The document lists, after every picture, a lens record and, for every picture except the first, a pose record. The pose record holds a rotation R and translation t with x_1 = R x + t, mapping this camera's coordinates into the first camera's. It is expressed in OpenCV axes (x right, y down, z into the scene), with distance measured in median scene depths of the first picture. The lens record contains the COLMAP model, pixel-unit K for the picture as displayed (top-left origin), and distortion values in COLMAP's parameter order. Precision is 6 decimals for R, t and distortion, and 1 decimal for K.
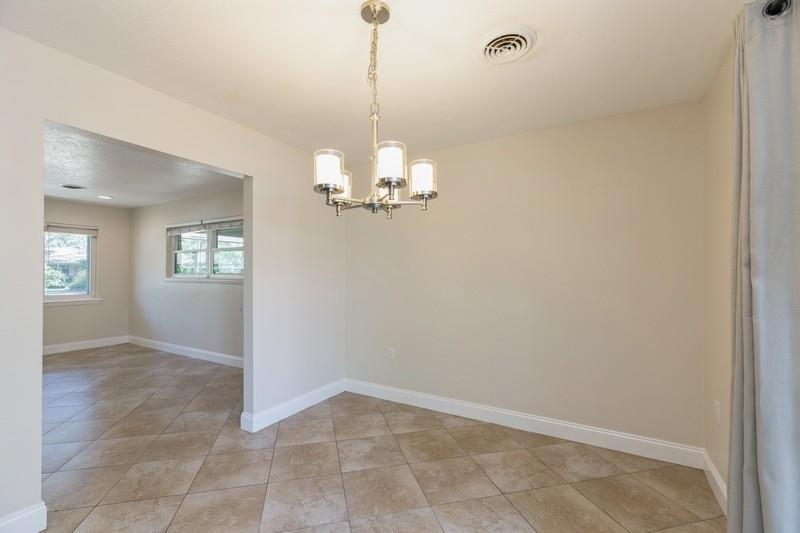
lens RADIAL K [[360.3, 0, 403.8], [0, 360.3, 269.5], [0, 0, 1]] dist [0.000157, 0.000377]
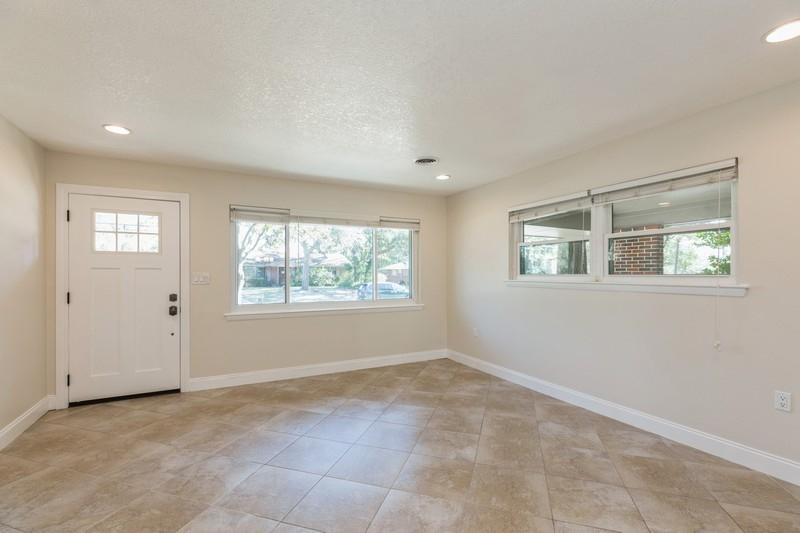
lens RADIAL K [[360.3, 0, 399.2], [0, 360.3, 273.9], [0, 0, 1]] dist [0.000157, 0.000377]
pose [[0.852190, -0.000435, -0.523233, -0.454264], [0.005556, 0.999951, 0.008218, 0.002880], [0.523204, -0.009910, 0.852150, 0.254620]]
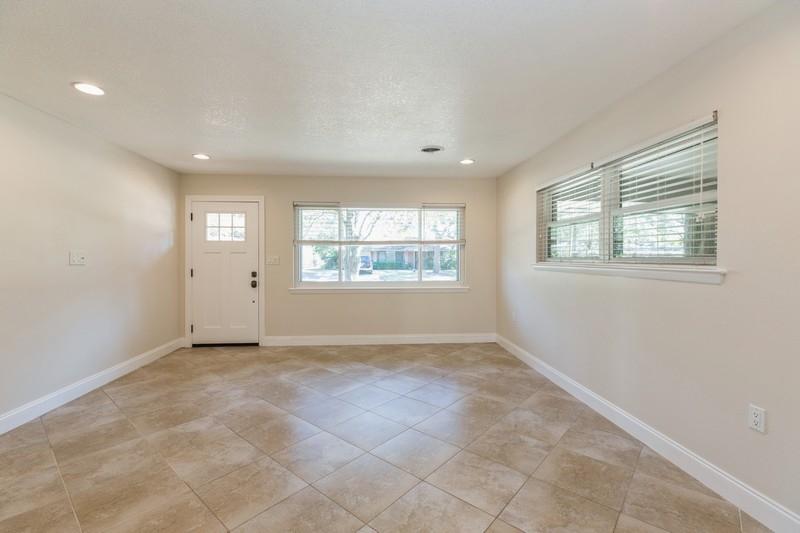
lens RADIAL K [[360.3, 0, 397.9], [0, 360.3, 259.6], [0, 0, 1]] dist [0.000157, 0.000377]
pose [[0.574890, 0.004284, -0.818220, -0.240792], [0.006485, 0.999931, 0.009792, 0.006786], [0.818205, -0.010935, 0.574822, 0.375126]]
